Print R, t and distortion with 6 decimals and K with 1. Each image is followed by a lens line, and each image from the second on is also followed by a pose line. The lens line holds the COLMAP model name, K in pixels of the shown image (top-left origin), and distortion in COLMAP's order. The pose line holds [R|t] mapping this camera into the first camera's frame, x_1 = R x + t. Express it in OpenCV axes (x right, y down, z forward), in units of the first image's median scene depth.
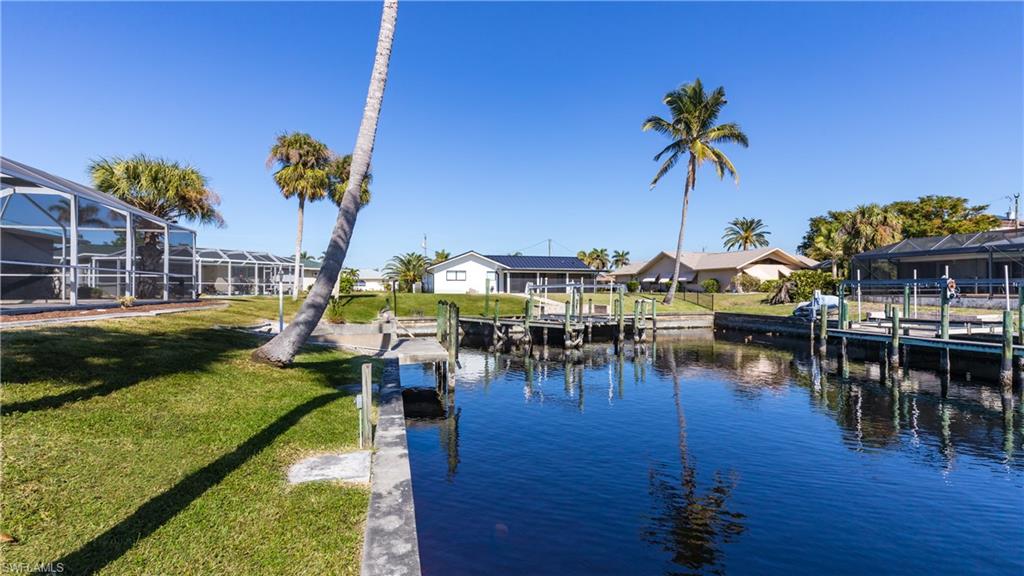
lens RADIAL K [[491.3, 0, 512.0], [0, 491.3, 288.0], [0, 0, 1]] dist [0.013358, -0.000057]
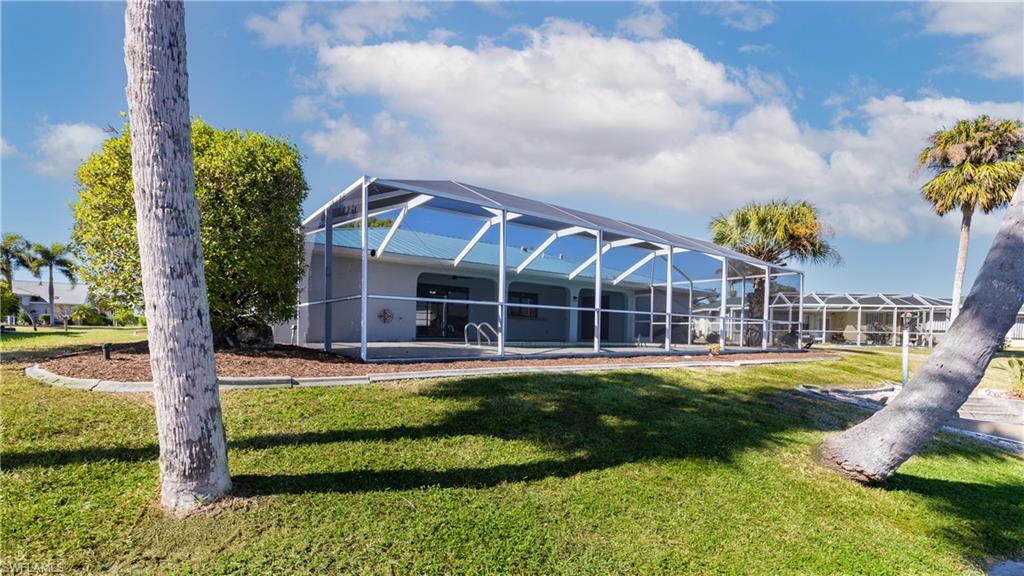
lens RADIAL K [[457.7, 0, 509.7], [0, 457.7, 339.6], [0, 0, 1]] dist [0.011177, 0.000108]
pose [[0.366288, 0.024760, -0.930172, -0.065053], [-0.017112, 0.999656, 0.019871, -0.001680], [0.930344, 0.008639, 0.366586, 0.208007]]
